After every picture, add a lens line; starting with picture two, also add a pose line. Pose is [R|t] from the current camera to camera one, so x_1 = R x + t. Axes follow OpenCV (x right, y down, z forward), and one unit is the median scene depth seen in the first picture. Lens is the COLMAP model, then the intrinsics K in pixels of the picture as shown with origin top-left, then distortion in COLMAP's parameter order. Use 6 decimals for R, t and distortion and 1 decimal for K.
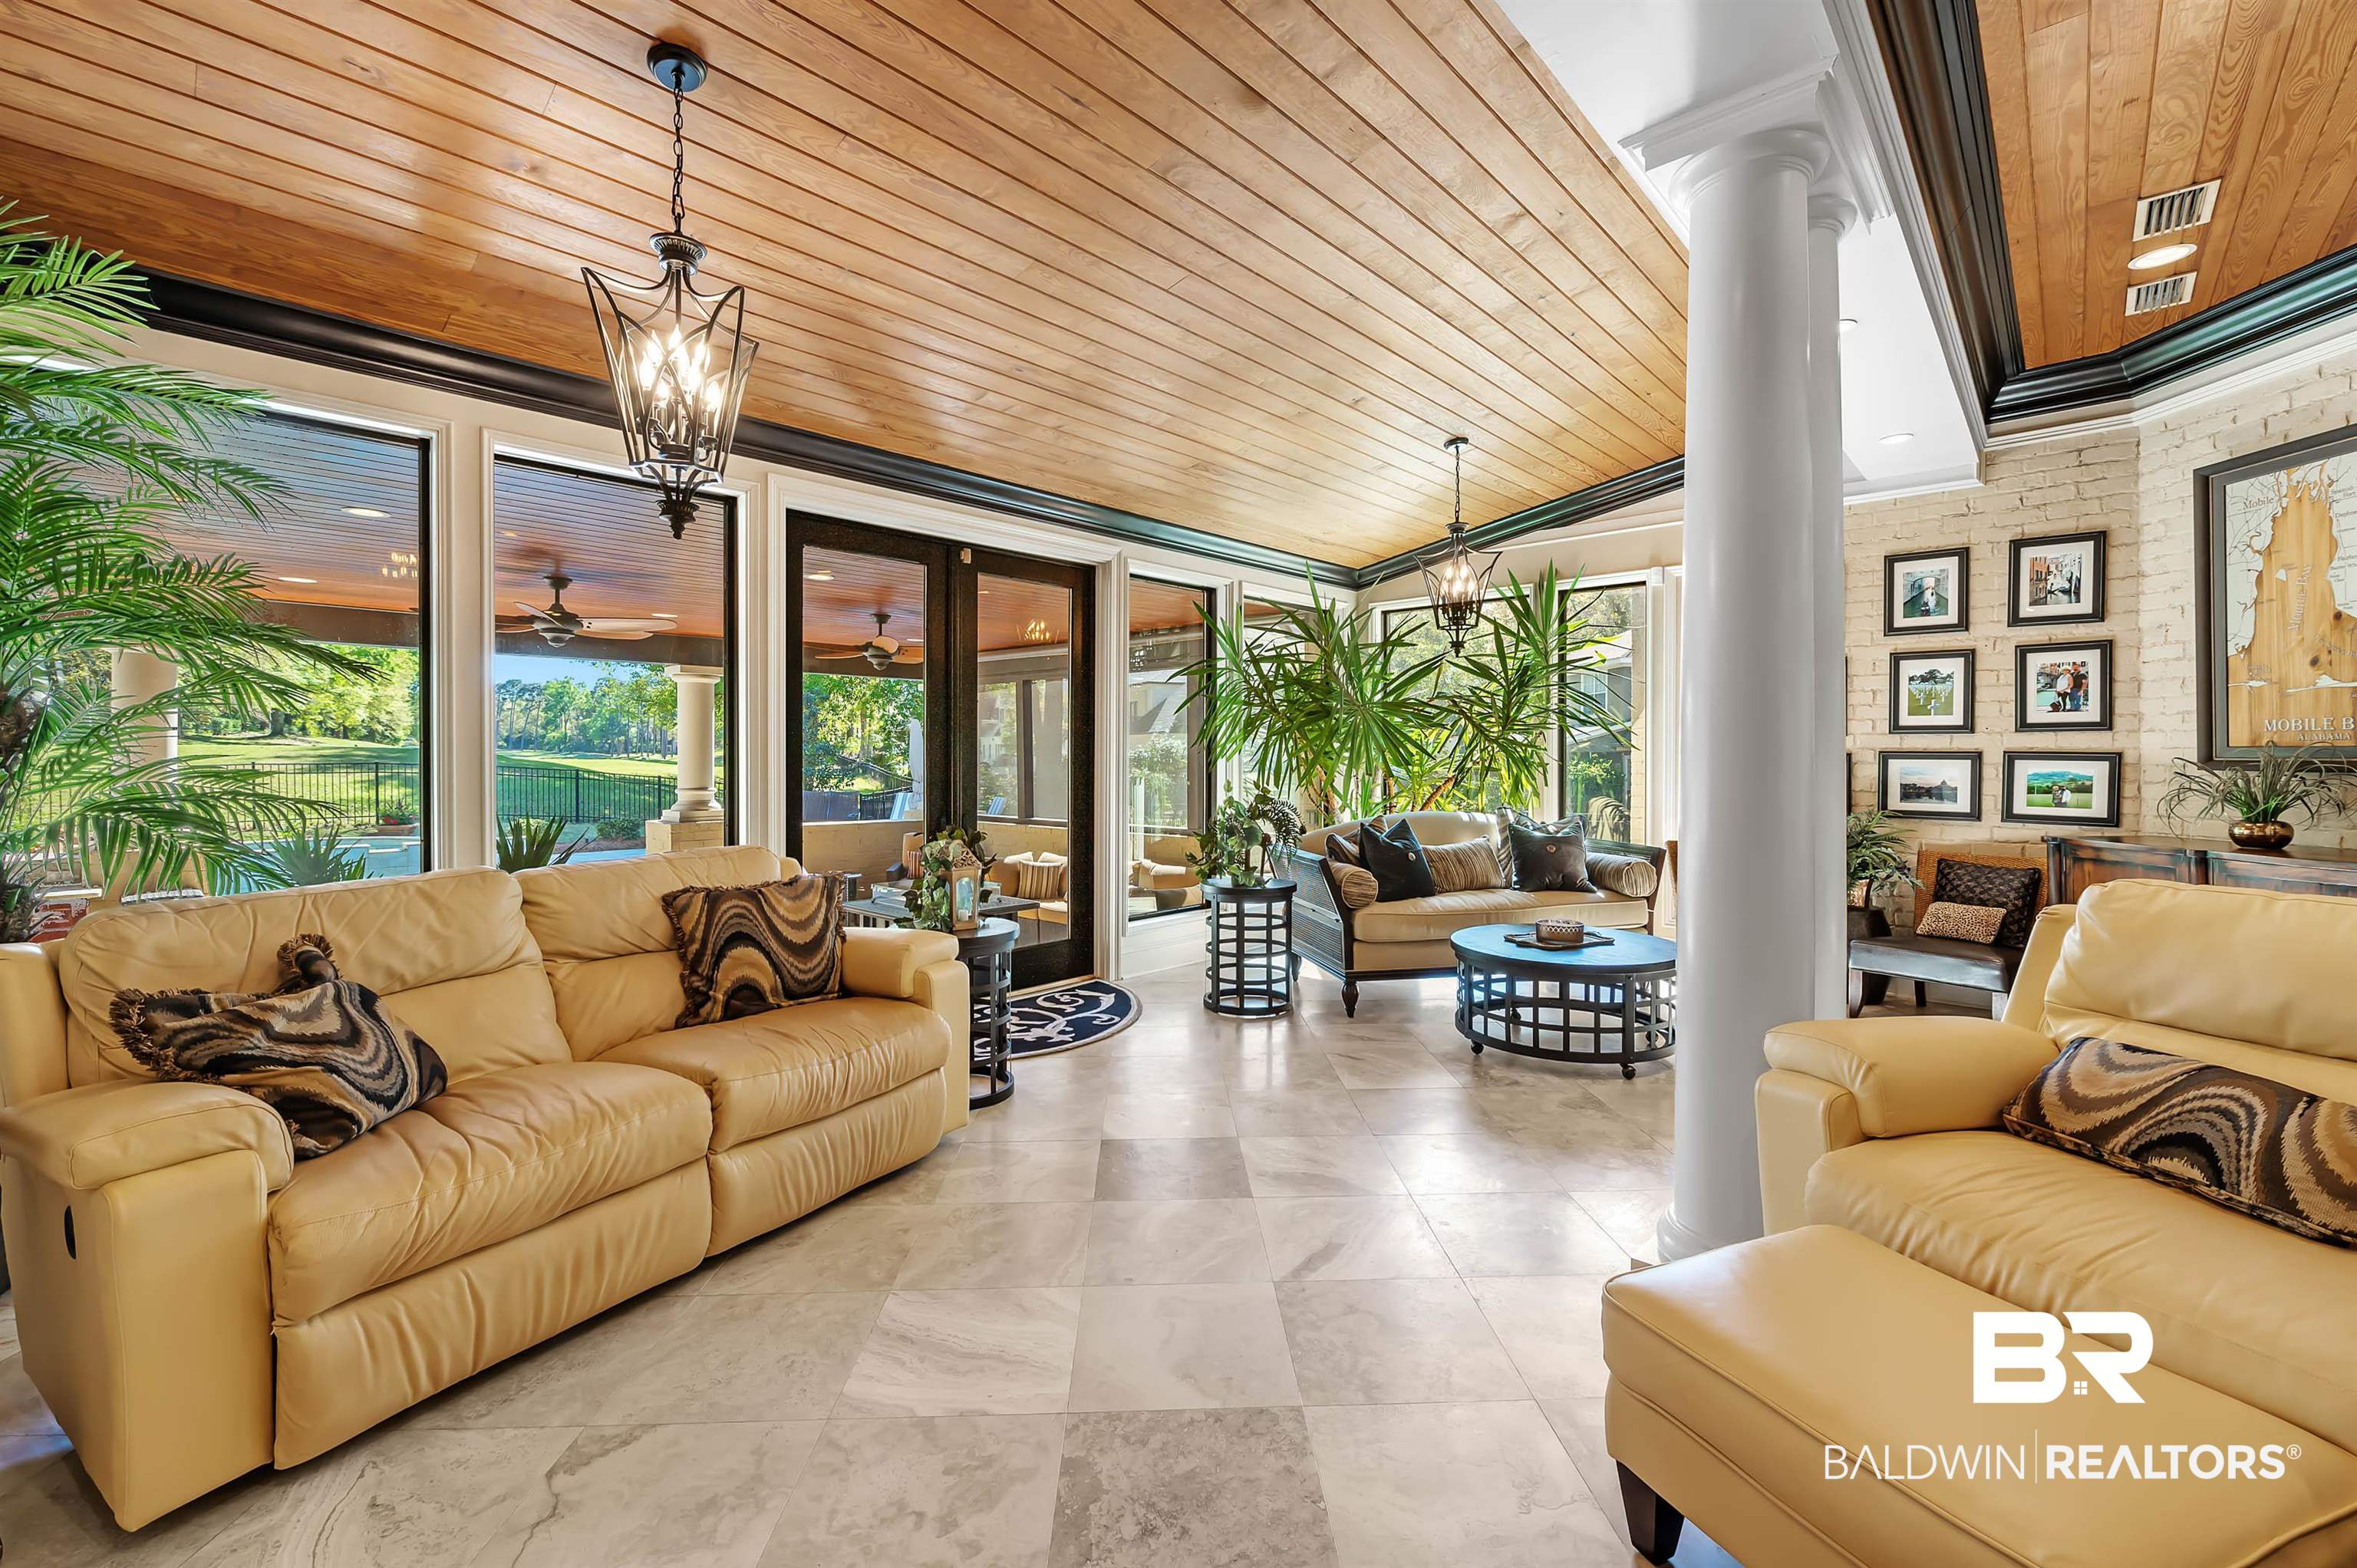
lens RADIAL K [[966.5, 0, 1170.0], [0, 966.5, 762.5], [0, 0, 1]] dist [-0.012145, -0.001890]
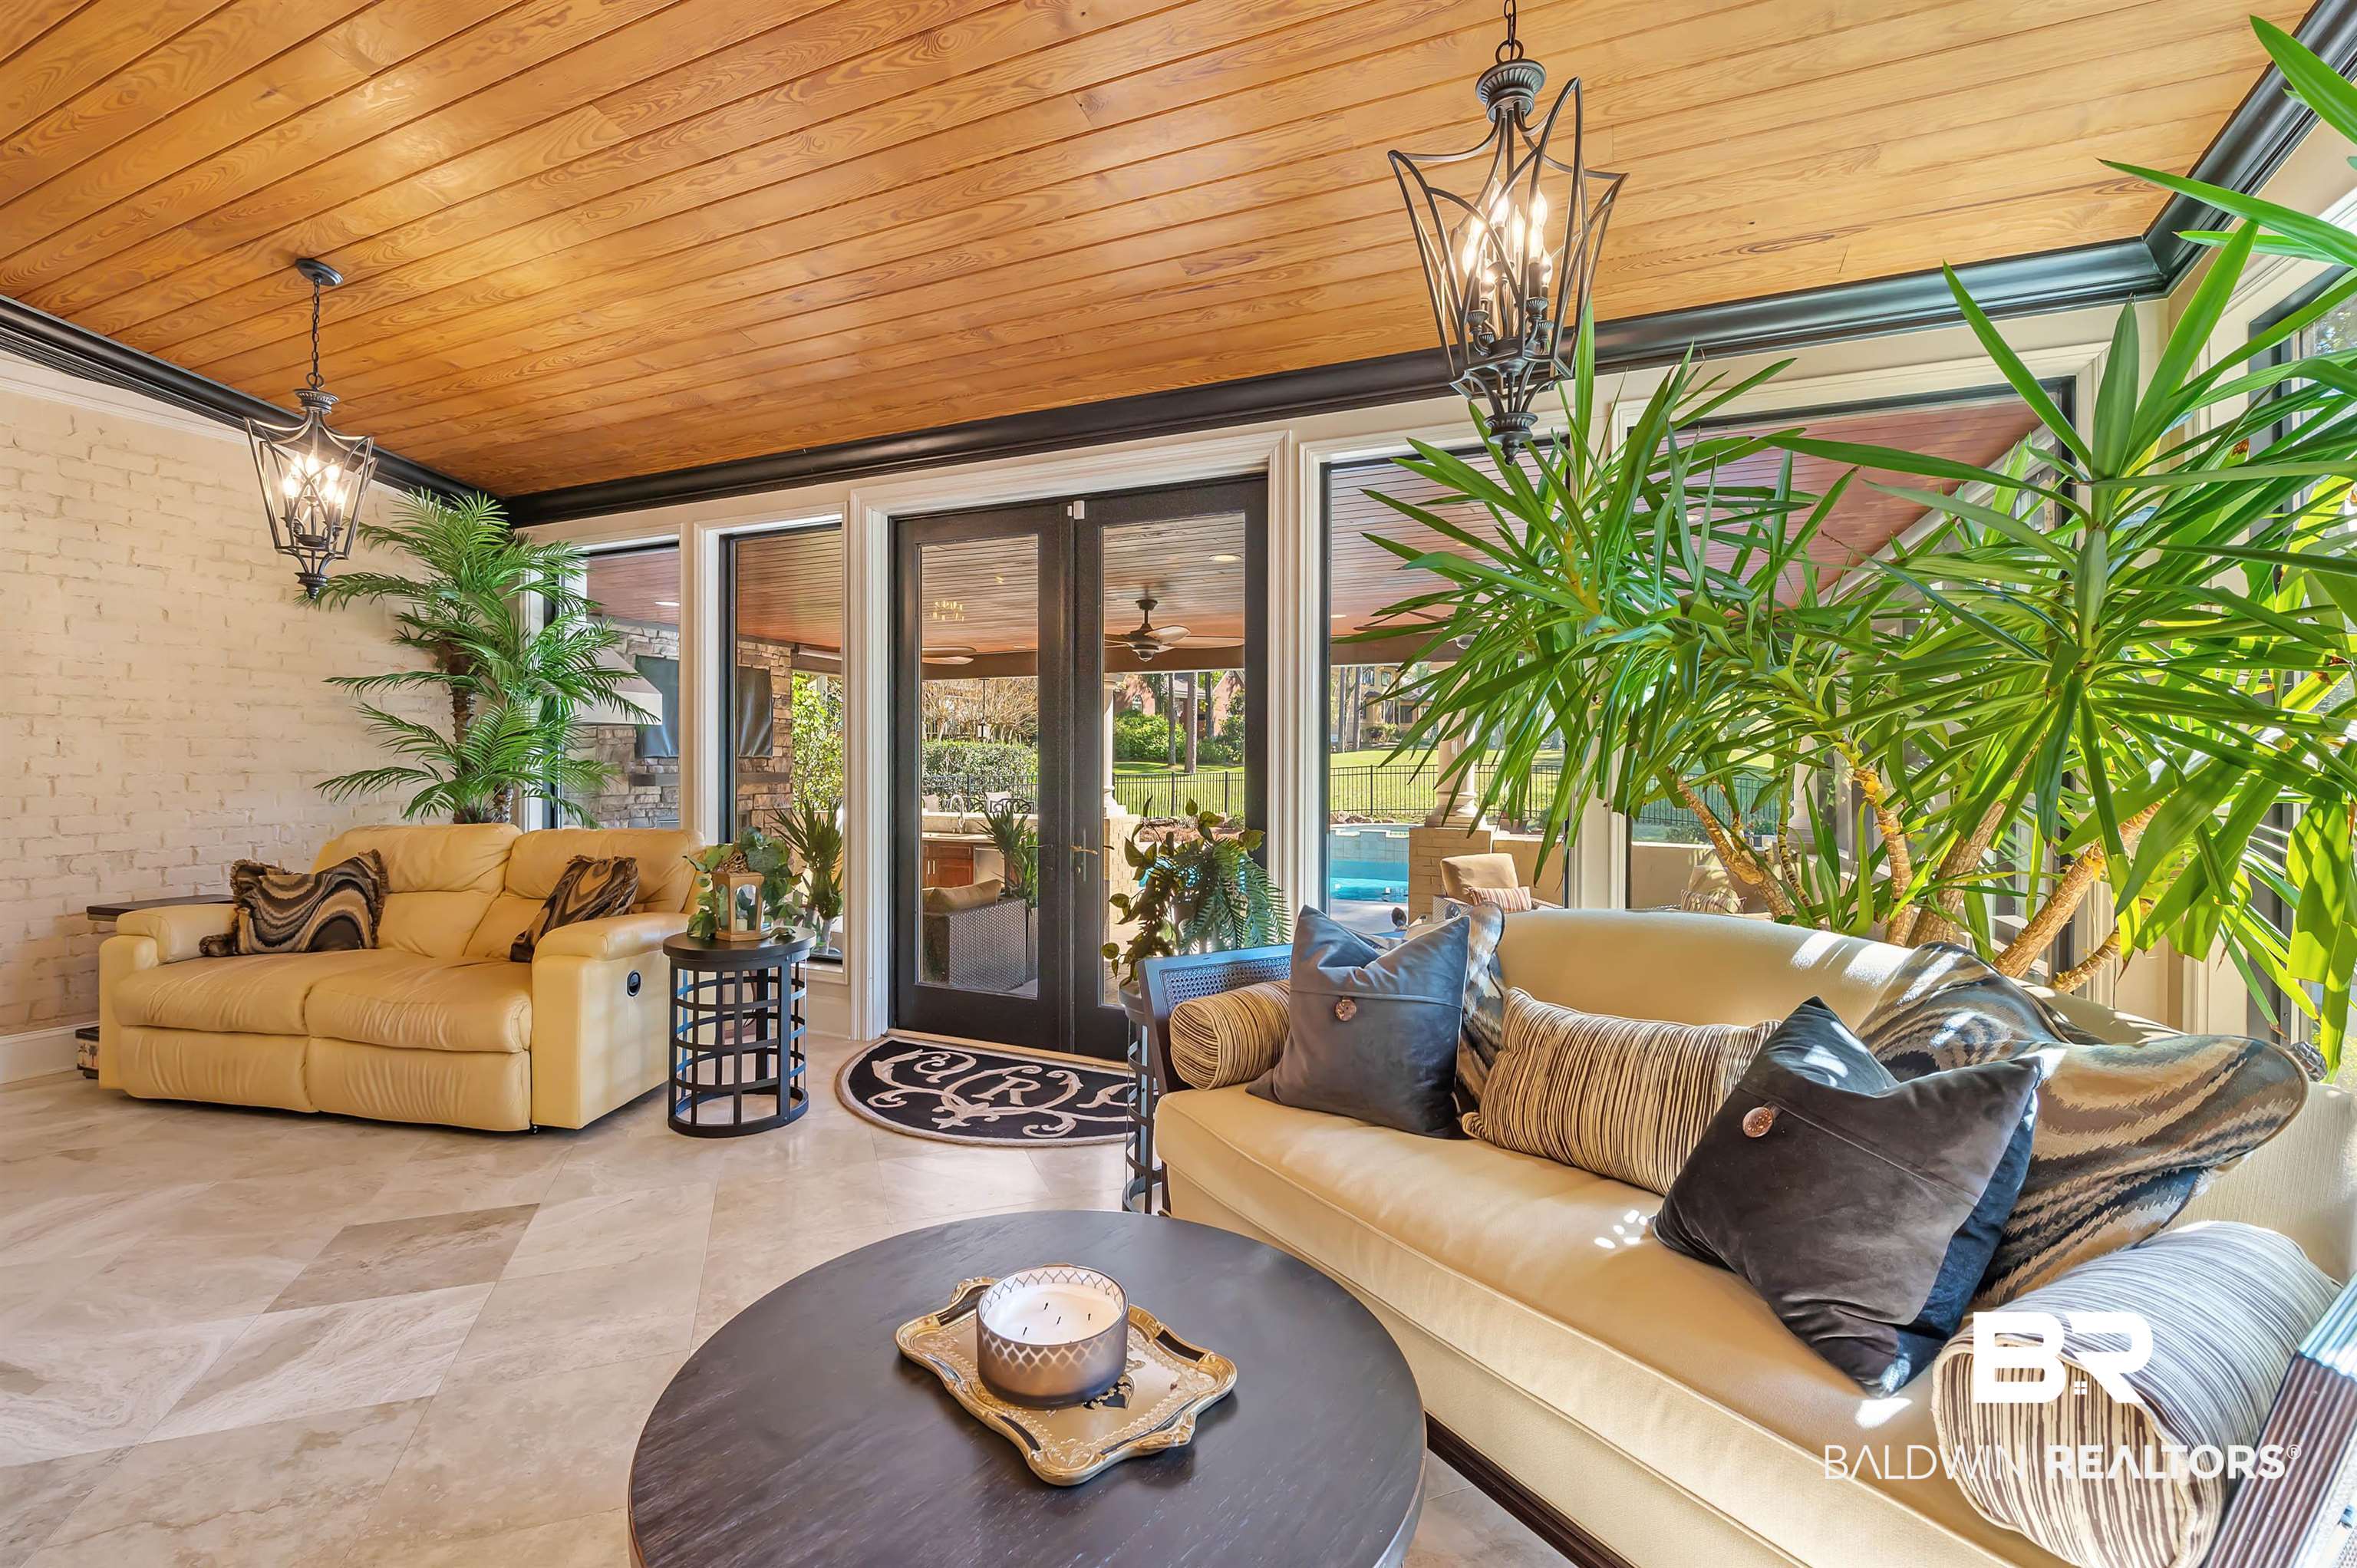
lens RADIAL K [[966.5, 0, 1174.8], [0, 966.5, 783.3], [0, 0, 1]] dist [-0.012145, -0.001890]
pose [[0.350819, 0.004388, -0.936433, 0.658081], [-0.016164, 0.999868, -0.001371, 0.018291], [0.936304, 0.015617, 0.350843, 0.899156]]
